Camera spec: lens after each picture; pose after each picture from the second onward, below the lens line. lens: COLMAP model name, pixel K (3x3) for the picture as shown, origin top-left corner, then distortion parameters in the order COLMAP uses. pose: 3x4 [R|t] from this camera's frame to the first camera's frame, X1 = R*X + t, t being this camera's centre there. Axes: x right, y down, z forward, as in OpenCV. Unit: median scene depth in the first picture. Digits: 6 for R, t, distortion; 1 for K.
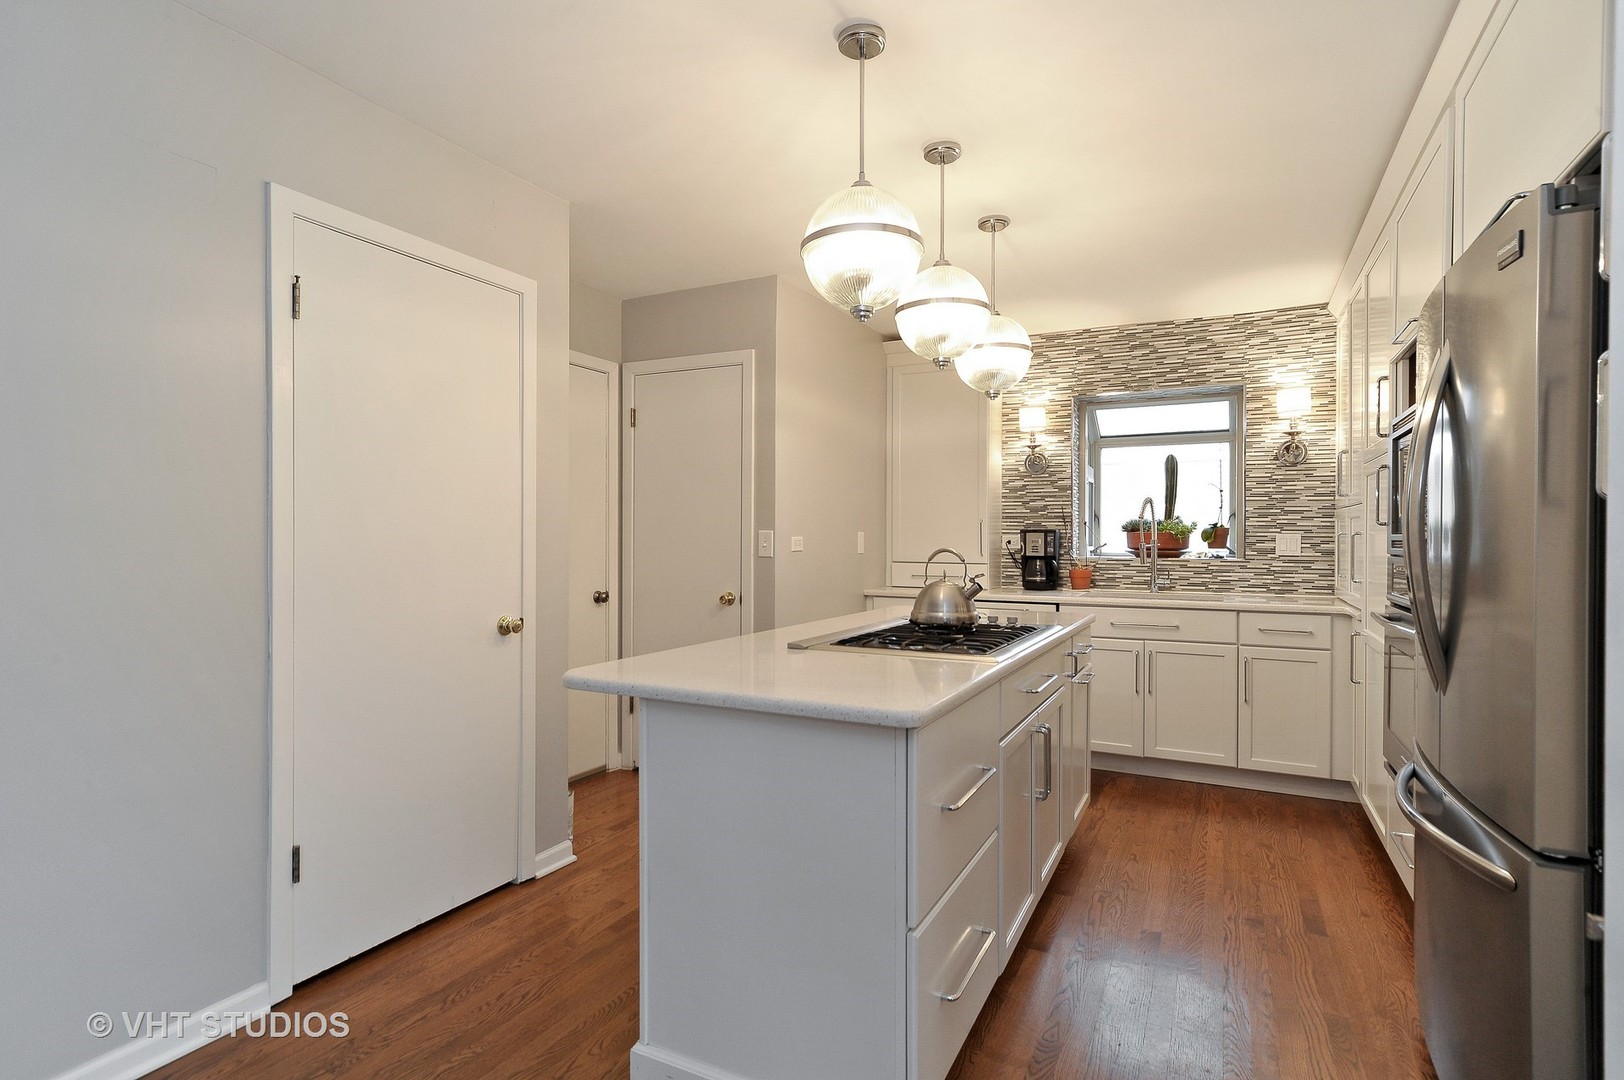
lens RADIAL K [[800.6, 0, 808.3], [0, 800.6, 539.1], [0, 0, 1]] dist [0.000185, 0.000277]
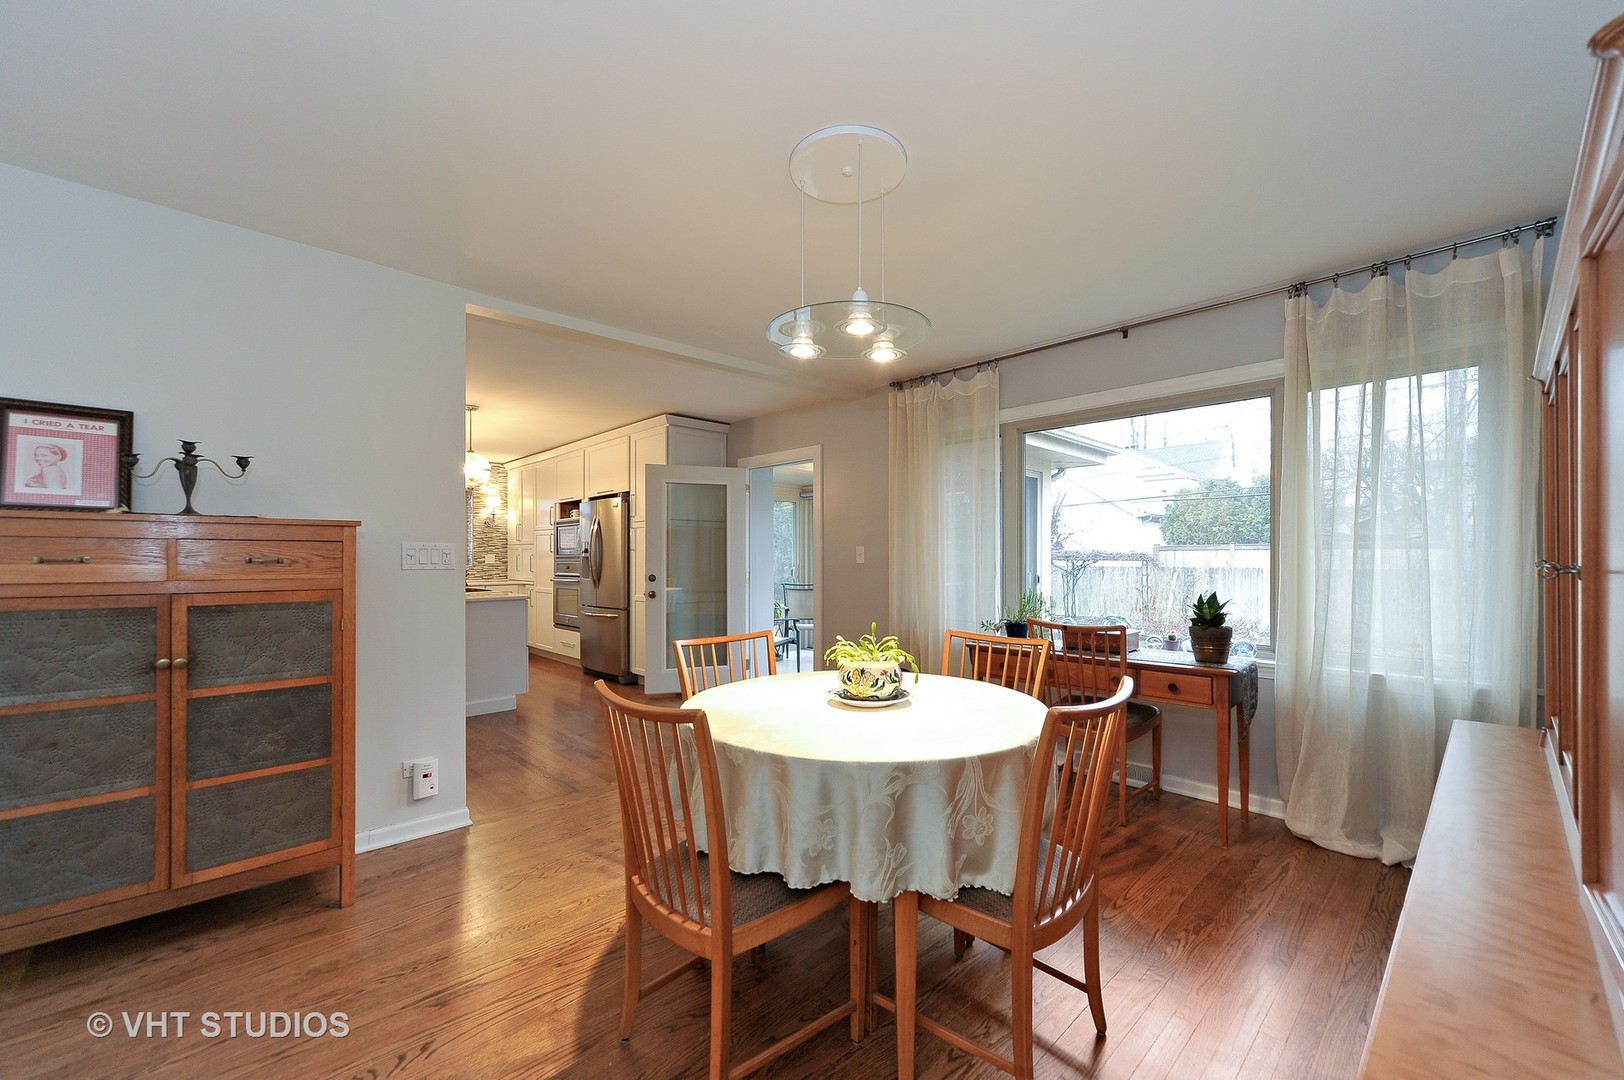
lens RADIAL K [[646.1, 0, 803.8], [0, 646.1, 555.9], [0, 0, 1]] dist [-0.001090, 0.000001]
pose [[0.333689, -0.001841, 0.942681, -0.917824], [0.004835, 0.999988, 0.000242, 0.000999], [-0.942671, 0.004477, 0.333694, -0.544949]]
